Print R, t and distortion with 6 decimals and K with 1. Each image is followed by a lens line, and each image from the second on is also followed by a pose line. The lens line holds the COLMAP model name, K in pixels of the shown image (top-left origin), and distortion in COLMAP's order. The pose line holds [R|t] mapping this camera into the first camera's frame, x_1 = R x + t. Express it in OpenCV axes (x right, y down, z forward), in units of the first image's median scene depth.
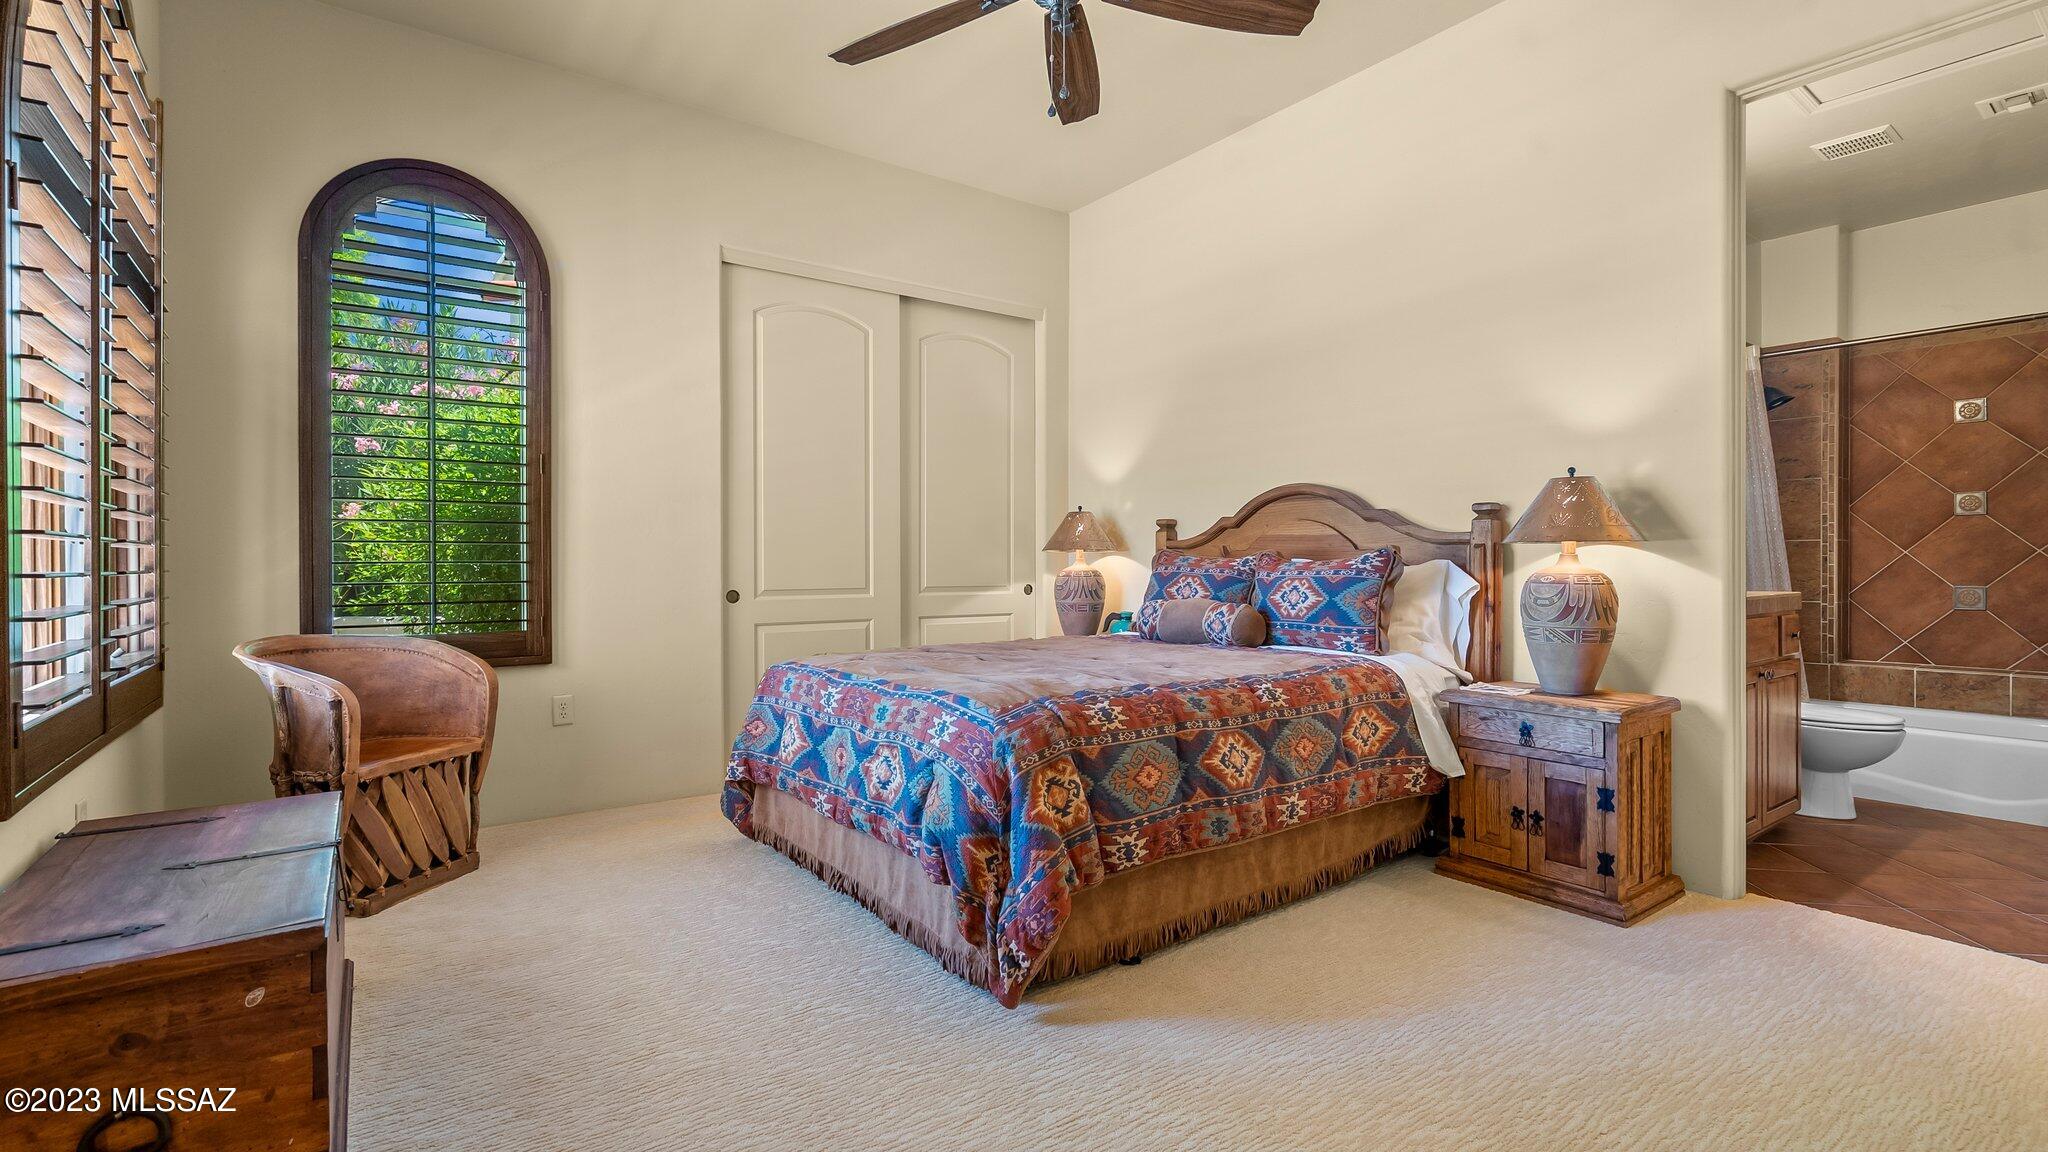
lens RADIAL K [[928.3, 0, 1022.6], [0, 928.3, 568.0], [0, 0, 1]] dist [-0.001008, 0.000995]
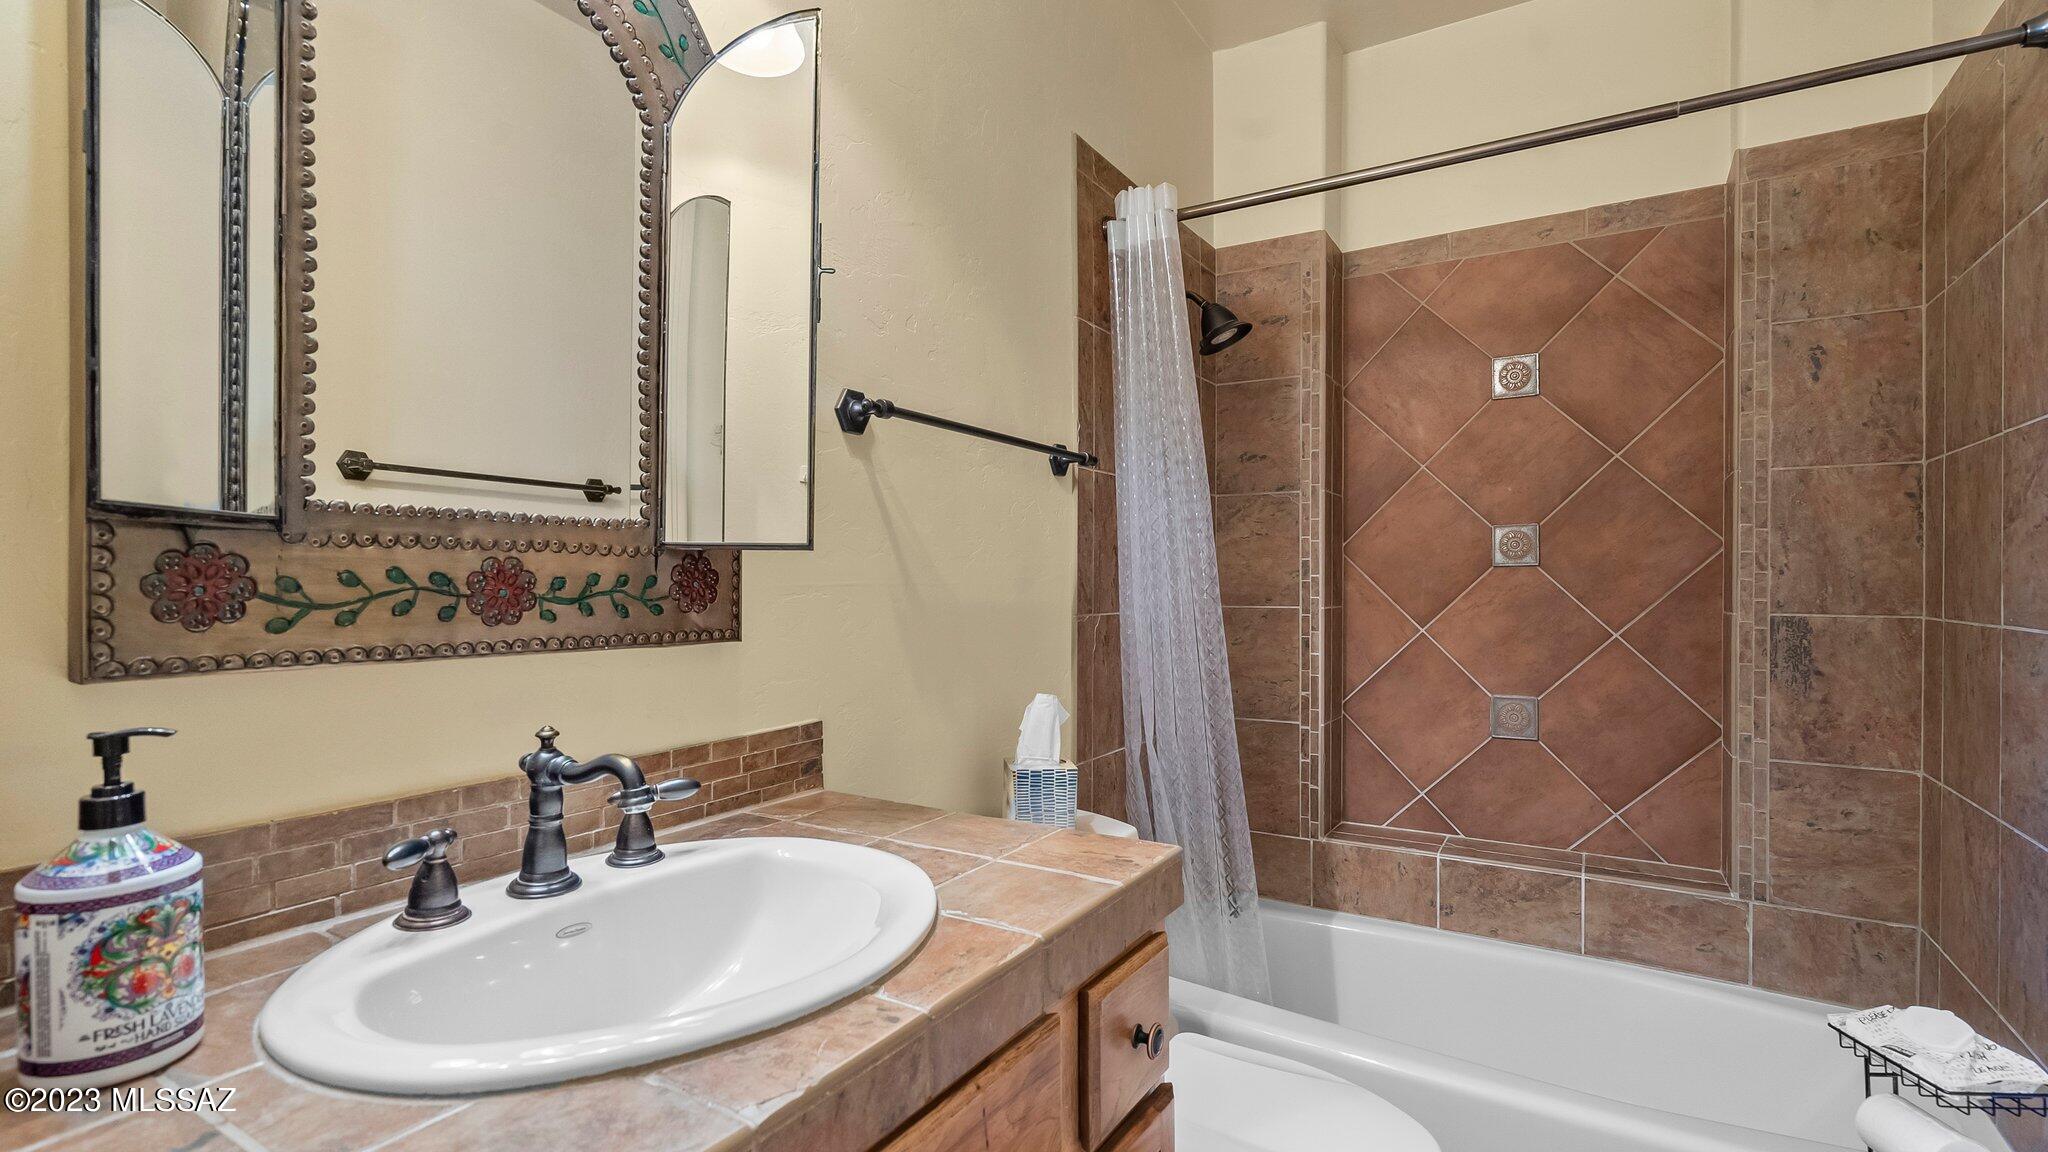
lens RADIAL K [[928.3, 0, 1025.6], [0, 928.3, 581.0], [0, 0, 1]] dist [-0.001008, 0.000995]
pose [[0.929961, 0.003844, 0.367638, 0.519512], [-0.001823, 0.999981, -0.005843, -0.042359], [-0.367654, 0.004764, 0.929951, 0.563297]]
